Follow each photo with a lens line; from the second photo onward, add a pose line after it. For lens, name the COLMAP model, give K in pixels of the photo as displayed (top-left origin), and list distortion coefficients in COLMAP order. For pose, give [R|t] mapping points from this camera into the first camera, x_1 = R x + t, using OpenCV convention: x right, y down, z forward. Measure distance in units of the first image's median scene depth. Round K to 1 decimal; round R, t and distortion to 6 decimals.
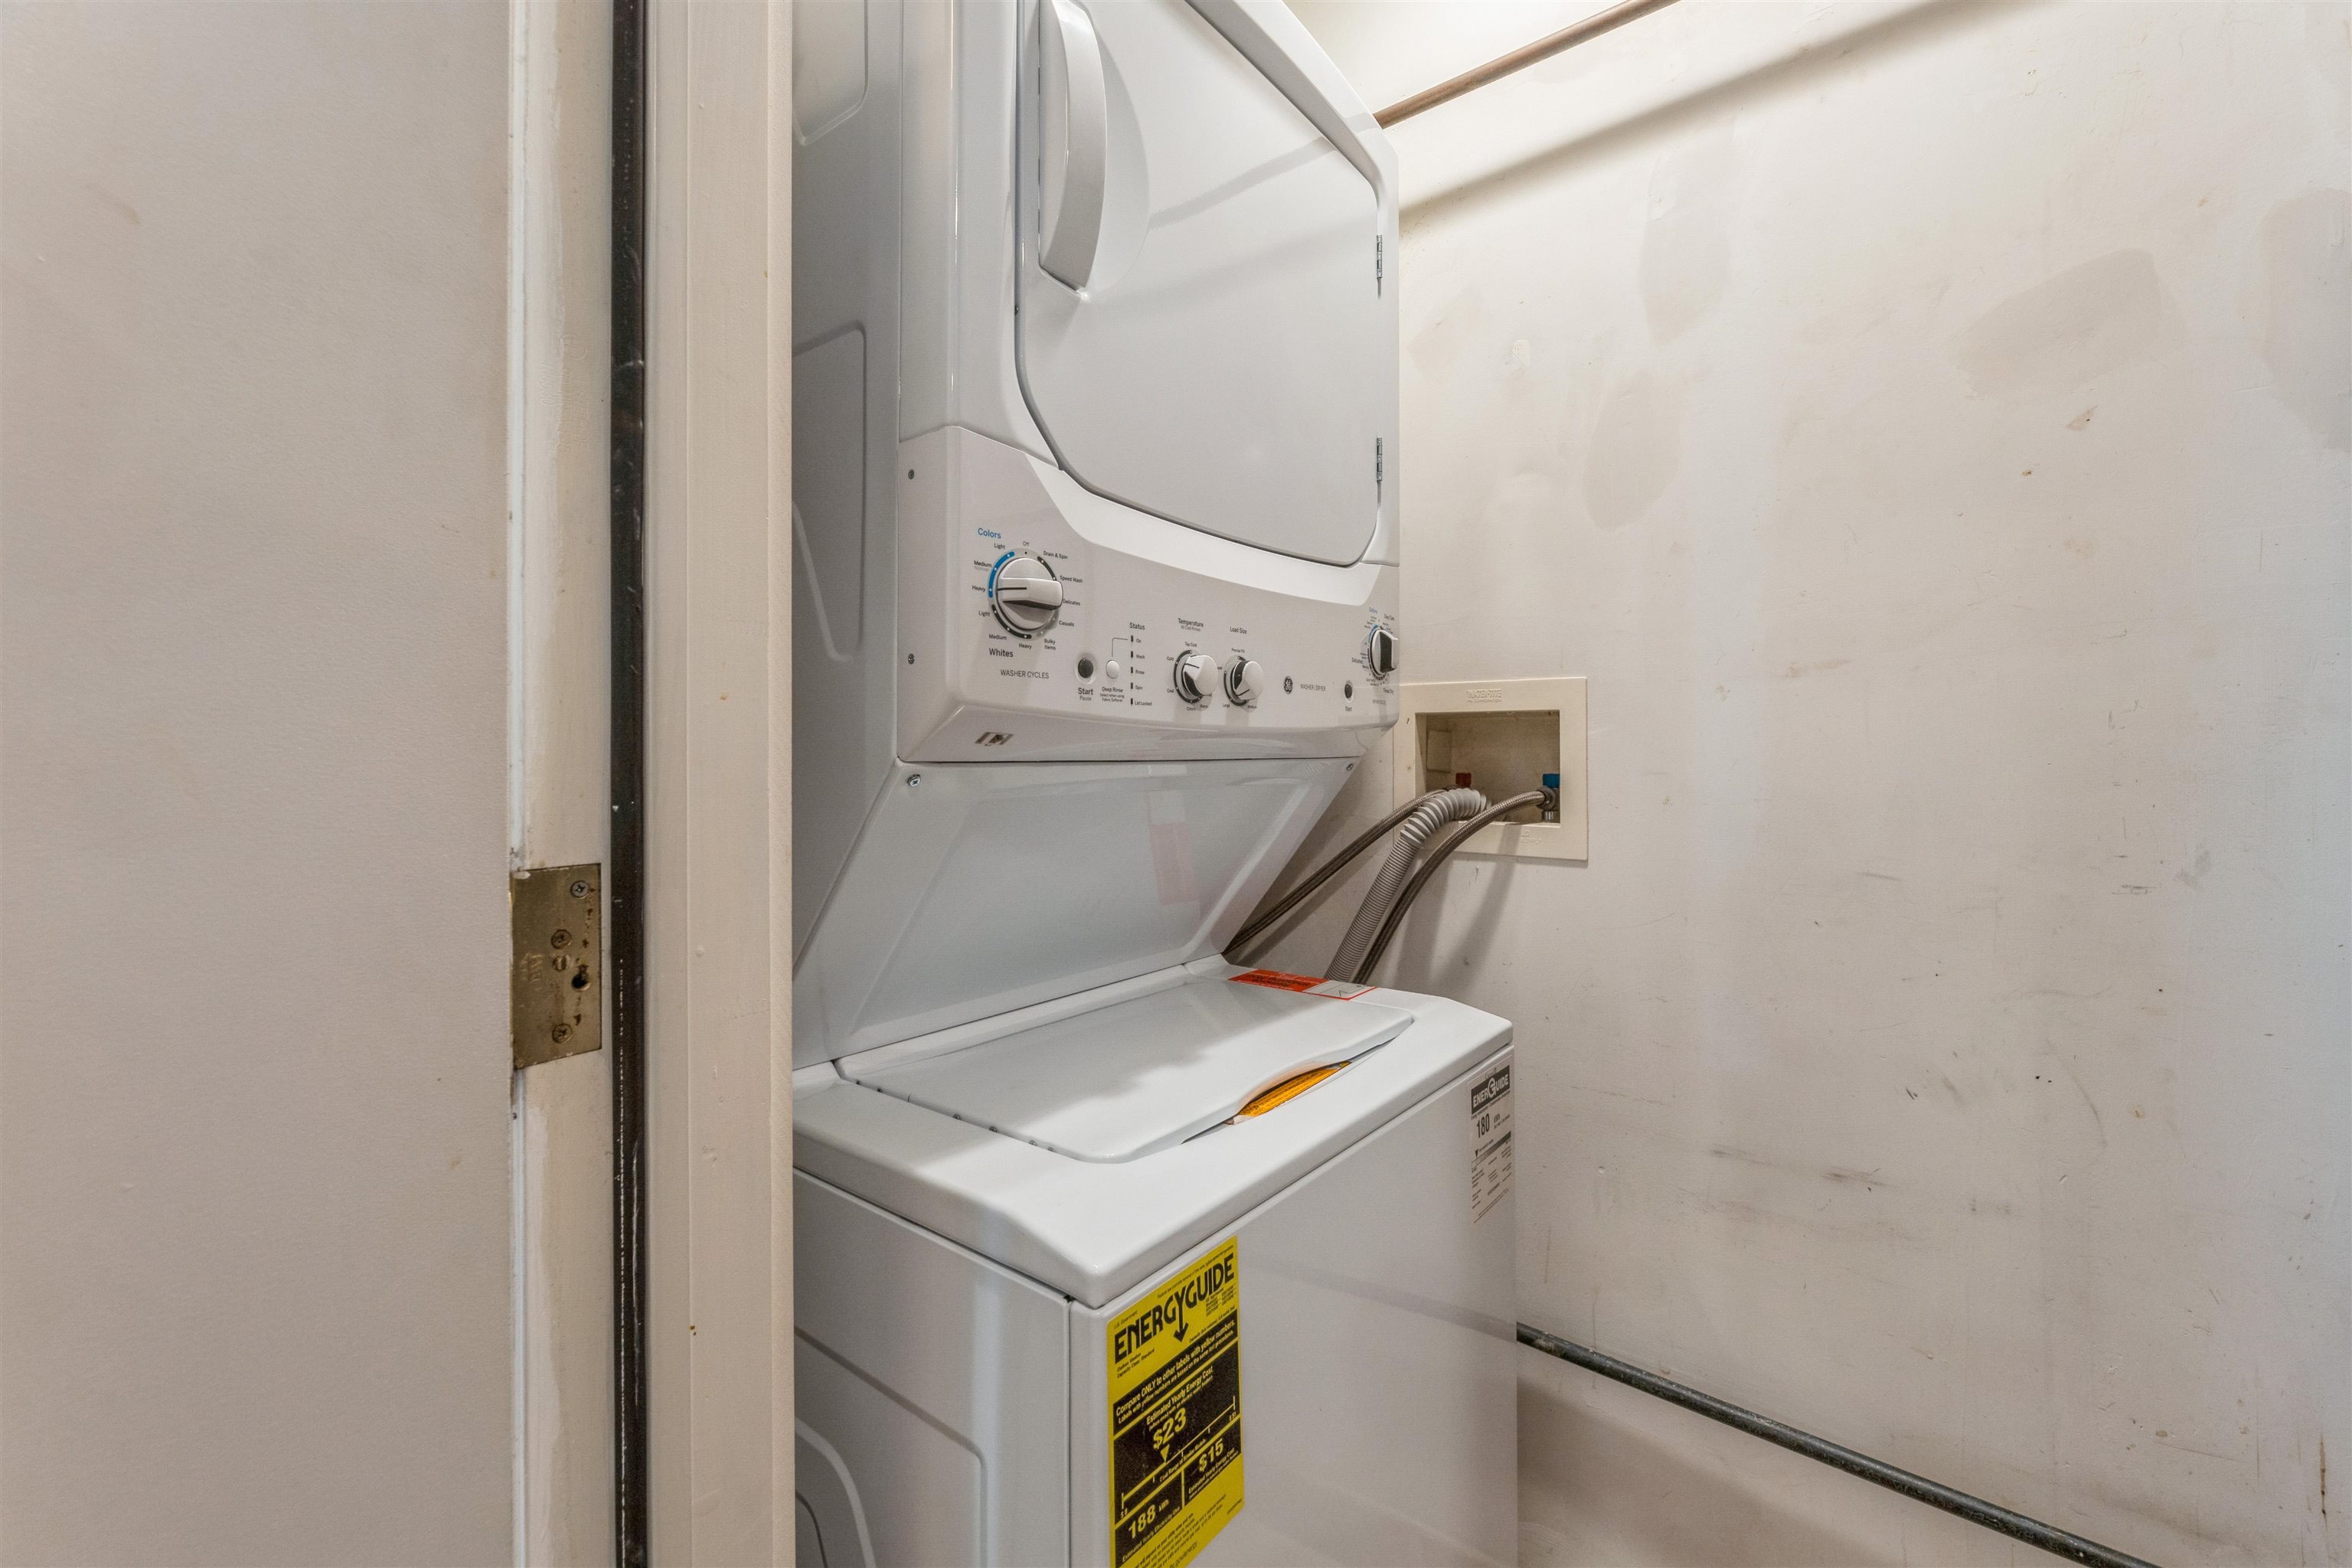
lens RADIAL K [[982.9, 0, 1177.6], [0, 982.9, 749.0], [0, 0, 1]] dist [0.000036, -0.000068]
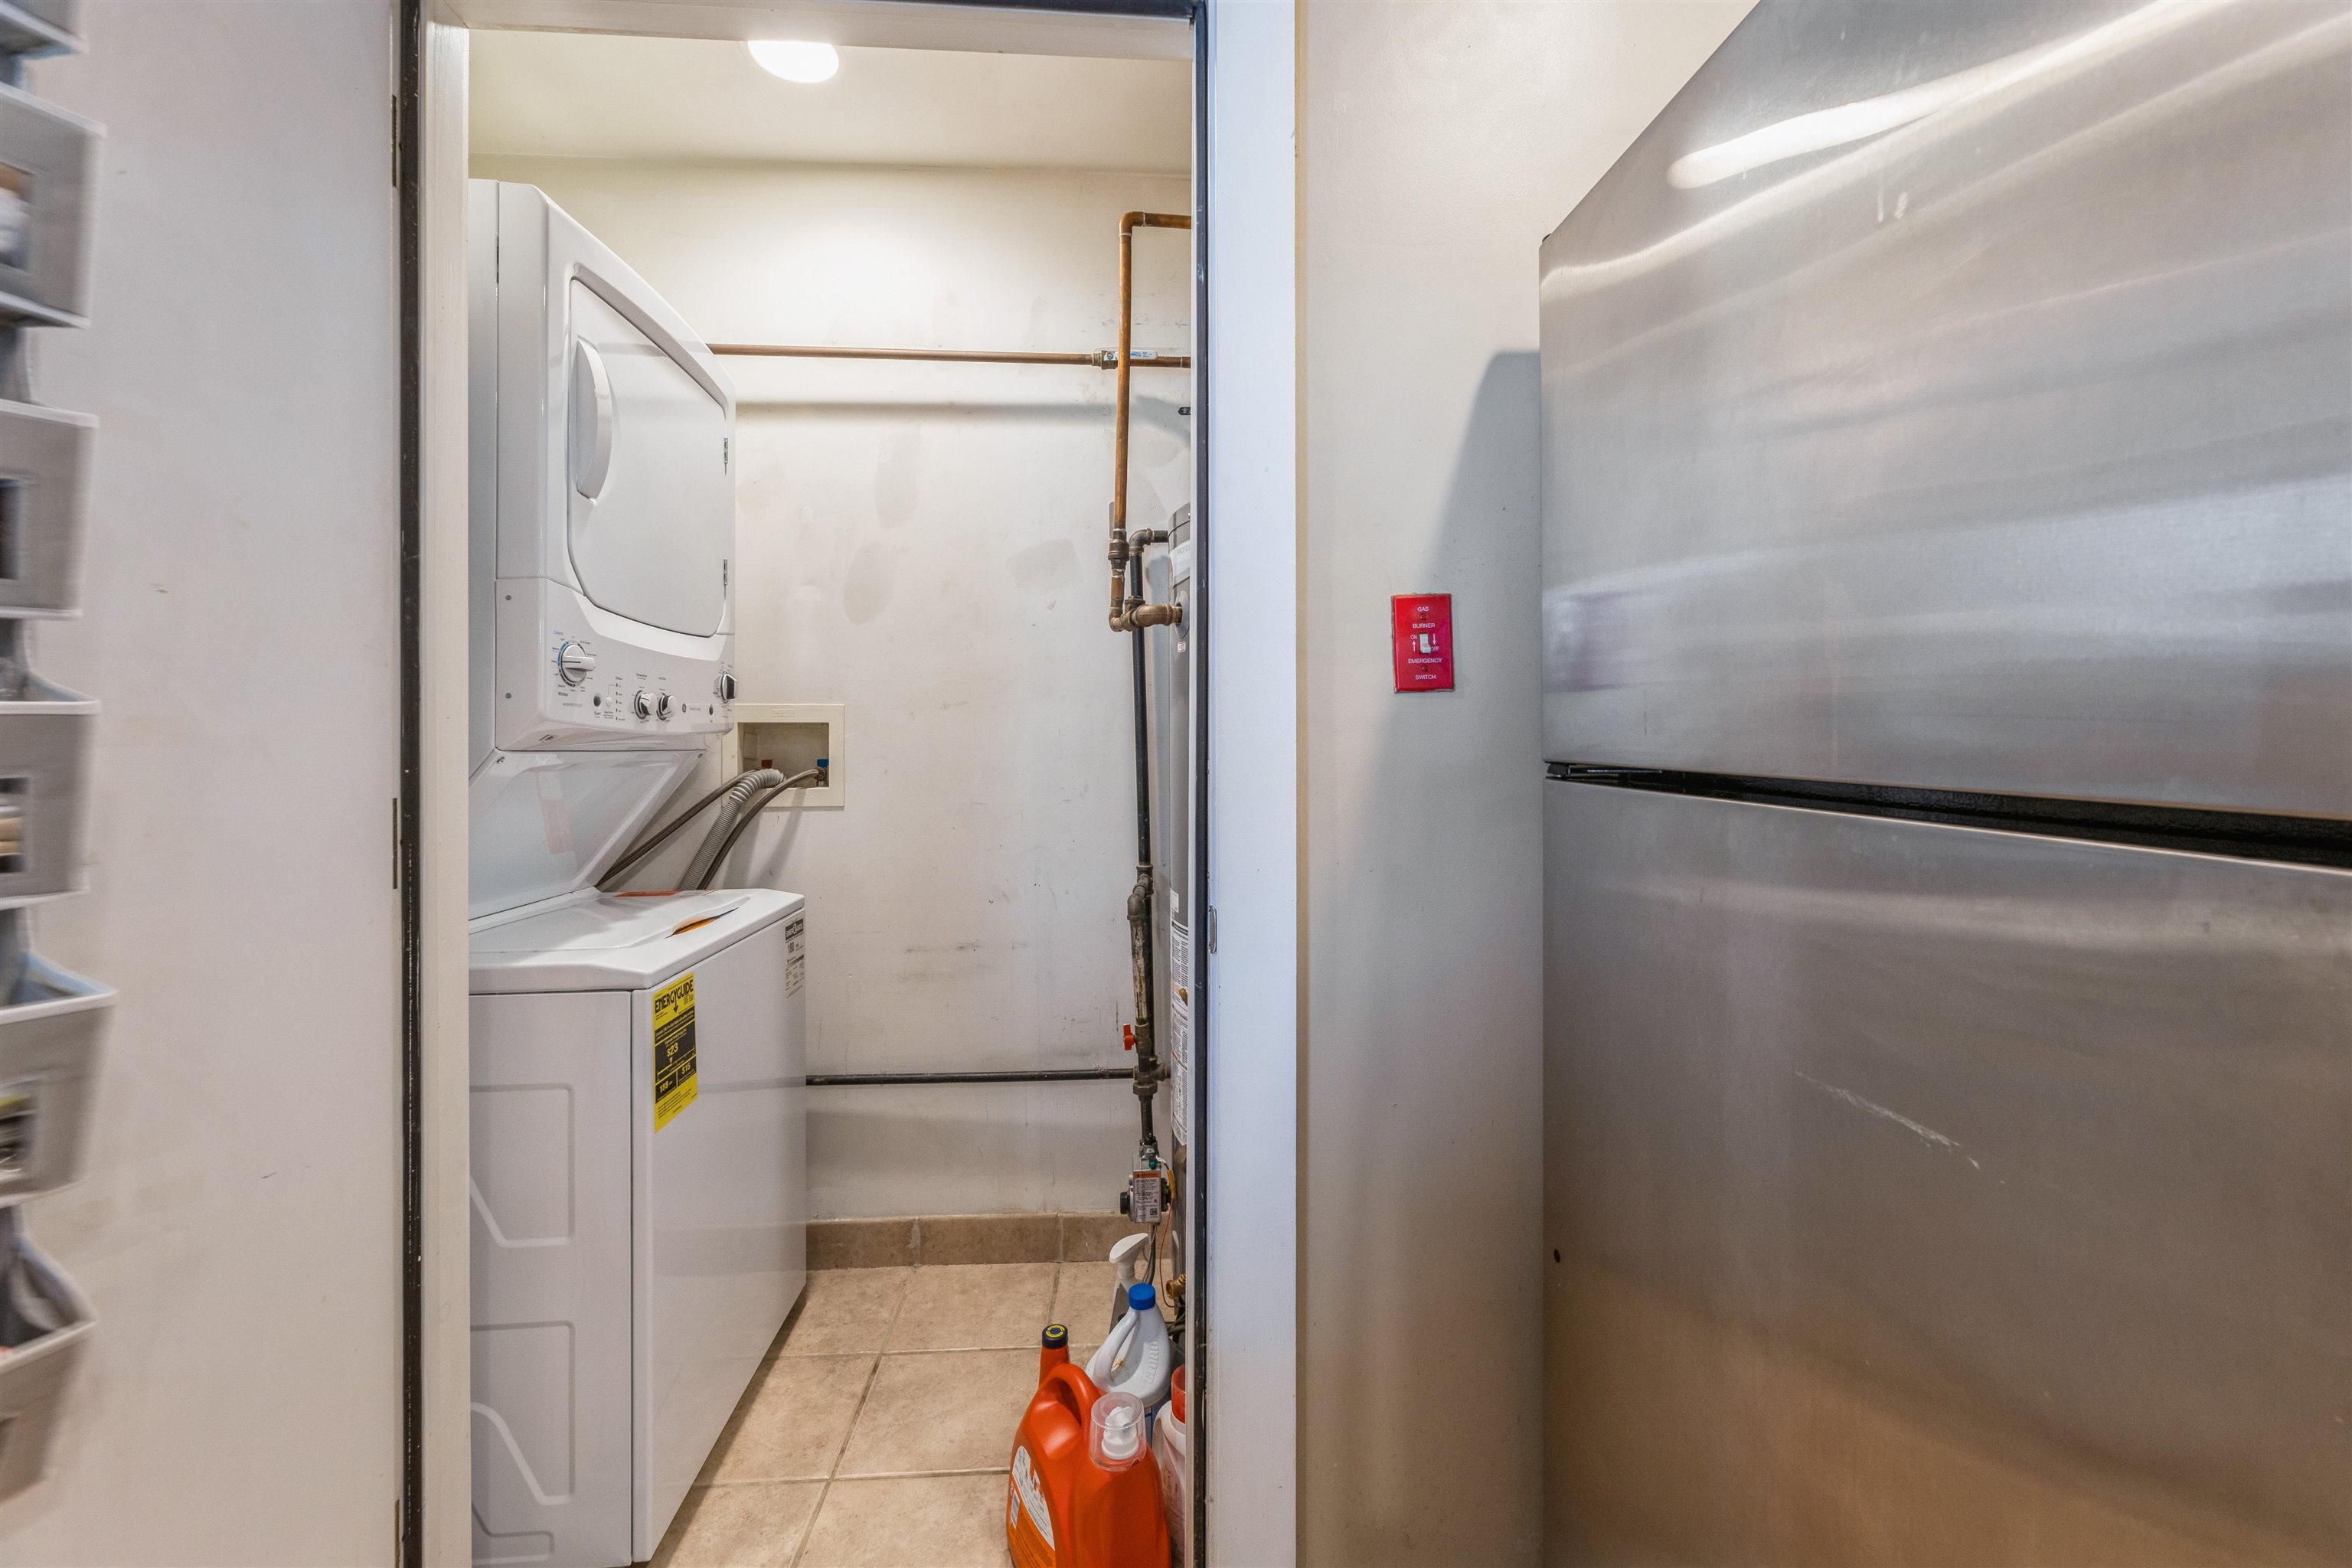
lens RADIAL K [[982.9, 0, 1177.6], [0, 982.9, 749.0], [0, 0, 1]] dist [0.000036, -0.000068]
pose [[0.733216, 0.001674, 0.679994, -0.407538], [-0.004485, 0.999987, 0.002374, 0.000475], [-0.679981, -0.004791, 0.733214, -0.836889]]
